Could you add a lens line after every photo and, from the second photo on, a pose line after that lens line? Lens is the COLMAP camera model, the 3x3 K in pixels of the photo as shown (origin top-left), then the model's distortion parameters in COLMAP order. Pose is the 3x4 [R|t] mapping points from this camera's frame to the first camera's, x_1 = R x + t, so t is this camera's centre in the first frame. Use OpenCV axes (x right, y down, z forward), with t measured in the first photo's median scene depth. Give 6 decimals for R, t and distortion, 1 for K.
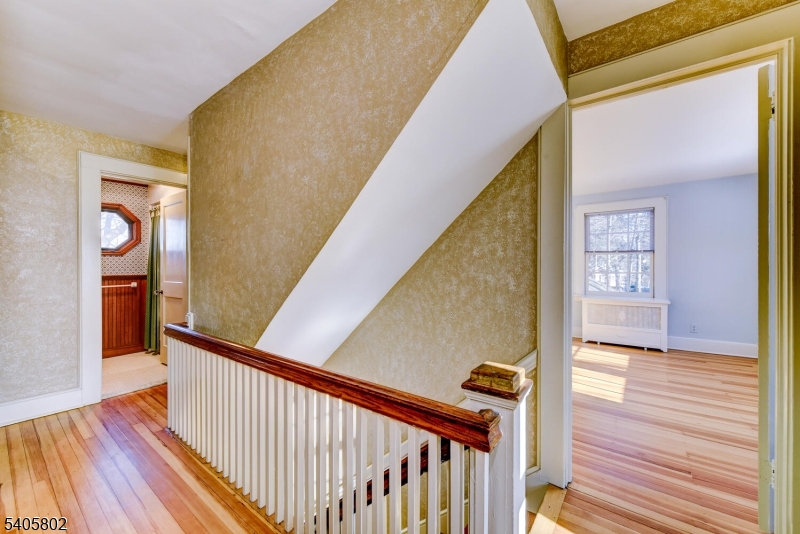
lens RADIAL K [[315.6, 0, 402.3], [0, 315.6, 268.3], [0, 0, 1]] dist [-0.003148, -0.000515]
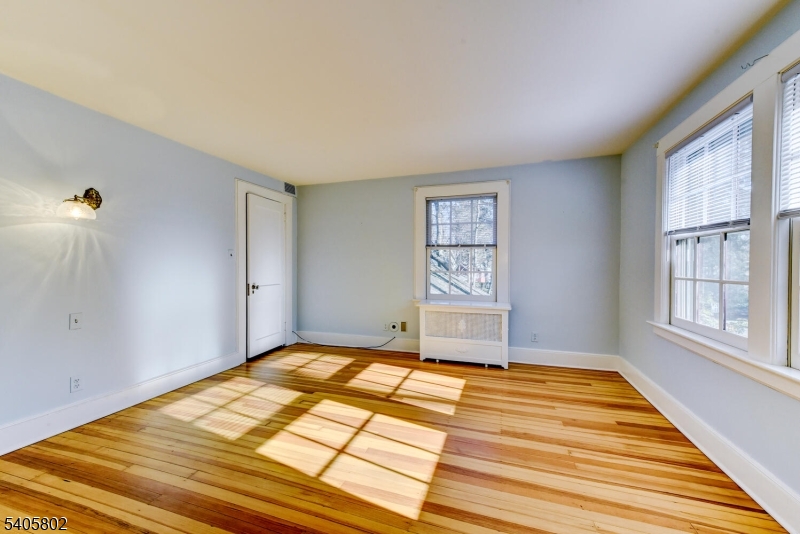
lens RADIAL K [[315.6, 0, 399.7], [0, 315.6, 267.9], [0, 0, 1]] dist [-0.003148, -0.000515]
pose [[0.945459, 0.005715, 0.325690, 0.293228], [-0.005789, 0.999983, -0.000743, 0.006297], [-0.325689, -0.001183, 0.945476, 0.302460]]
